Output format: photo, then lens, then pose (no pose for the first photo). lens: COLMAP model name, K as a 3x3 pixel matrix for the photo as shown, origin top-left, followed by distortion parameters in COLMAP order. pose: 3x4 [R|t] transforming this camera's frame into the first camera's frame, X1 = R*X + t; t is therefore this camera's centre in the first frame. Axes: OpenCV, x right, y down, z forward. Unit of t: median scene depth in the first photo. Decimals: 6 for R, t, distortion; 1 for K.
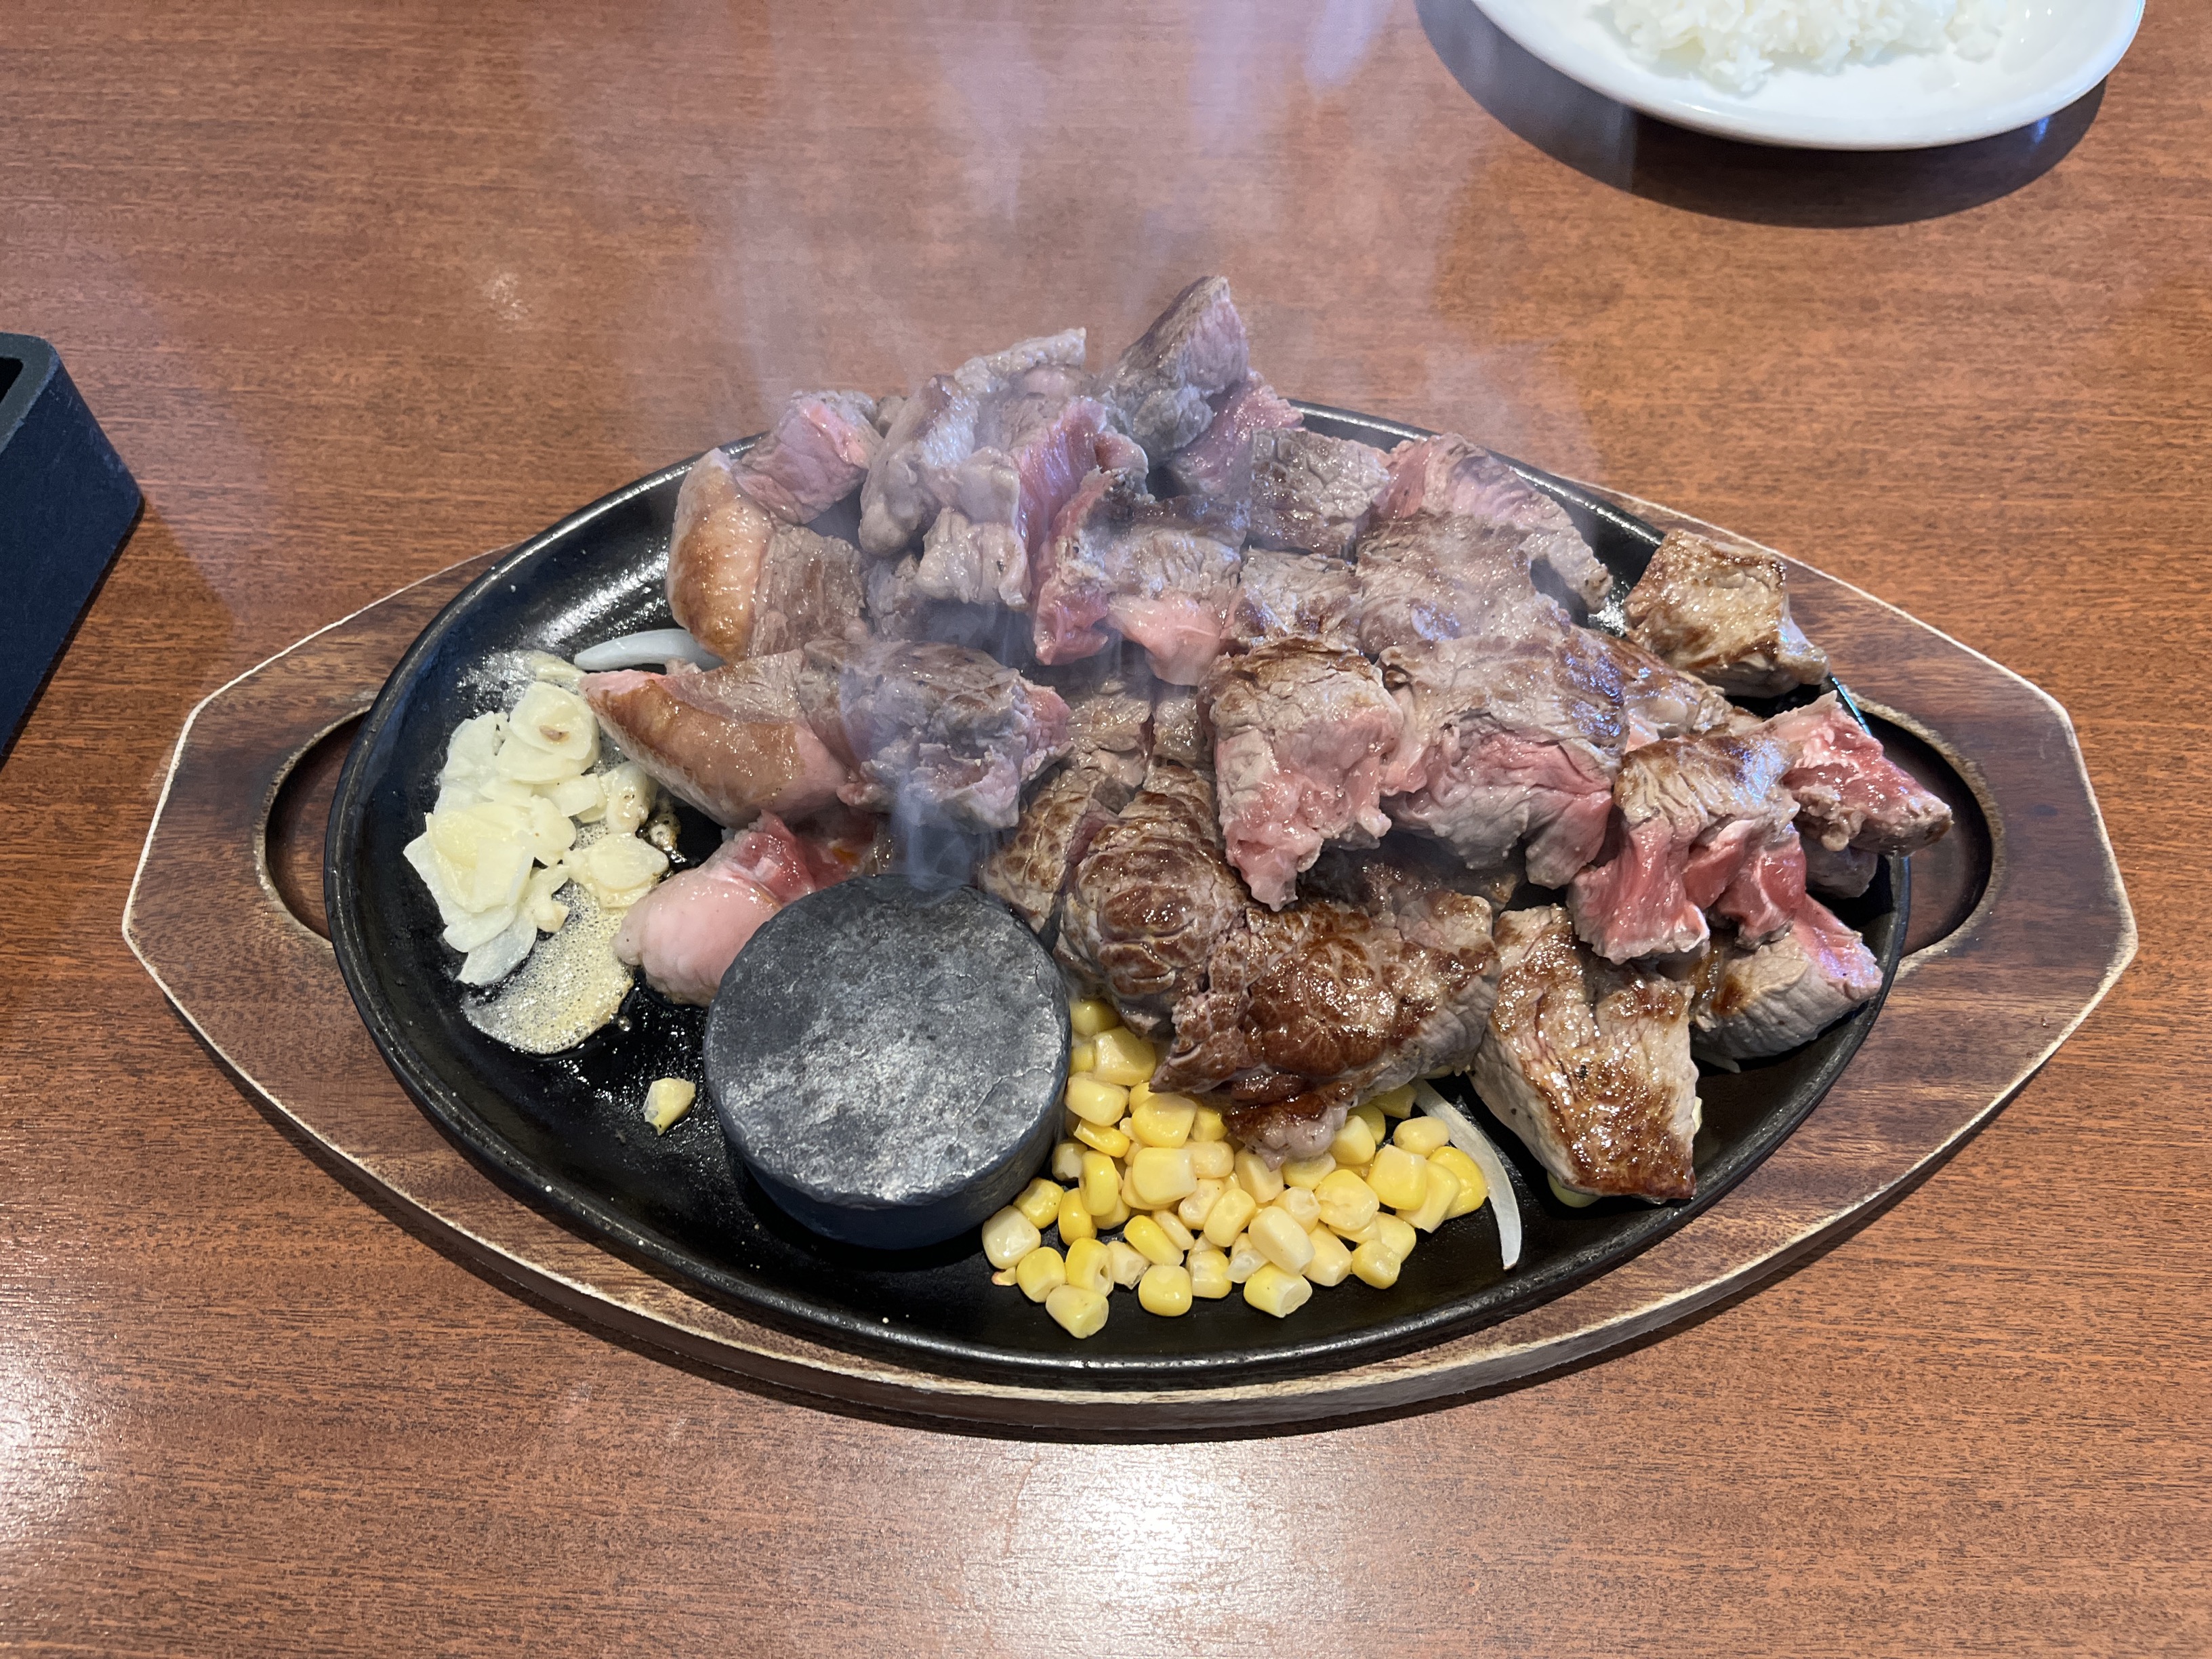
lens RADIAL K [[1686.4, 0, 1103.5], [0, 1686.4, 824.3], [0, 0, 1]] dist [0.002526, 0.001526]
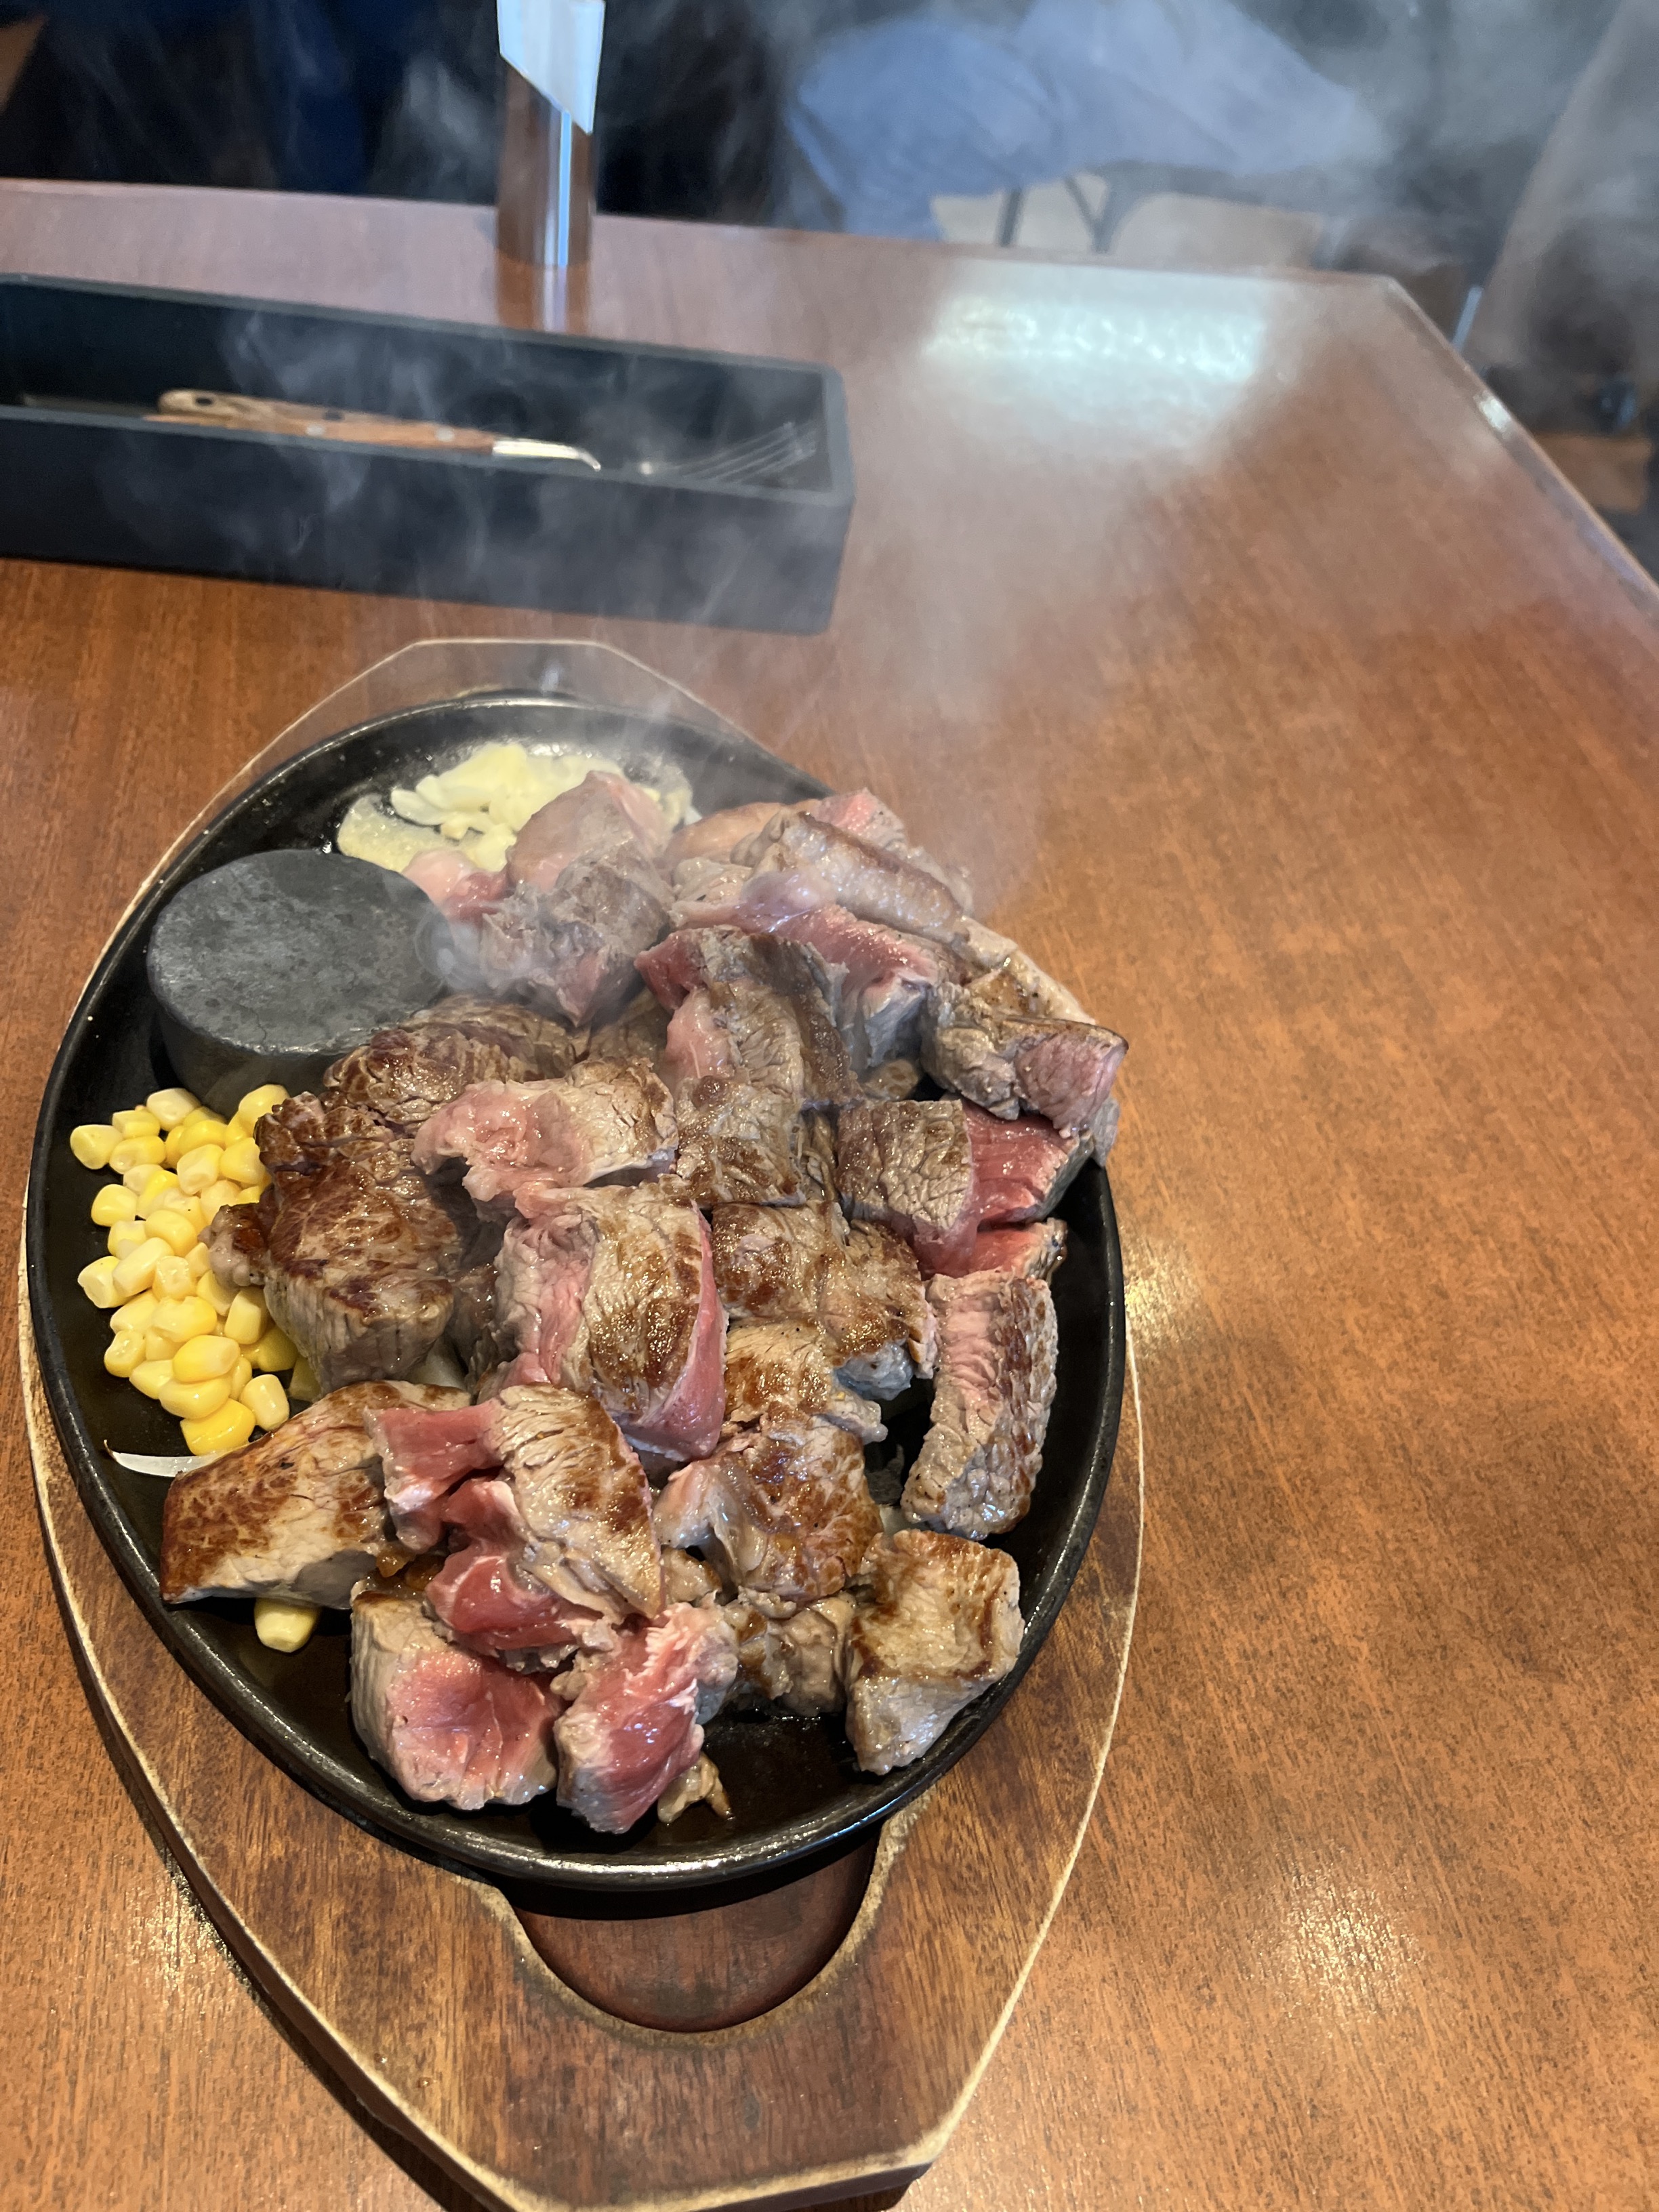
lens RADIAL K [[1686.4, 0, 825.3], [0, 1686.4, 1109.2], [0, 0, 1]] dist [0.002526, 0.001526]
pose [[0.211050, 0.741678, -0.636689, 0.783033], [-0.908616, 0.389004, 0.151962, -0.346800], [0.360382, 0.546434, 0.755999, 0.256436]]
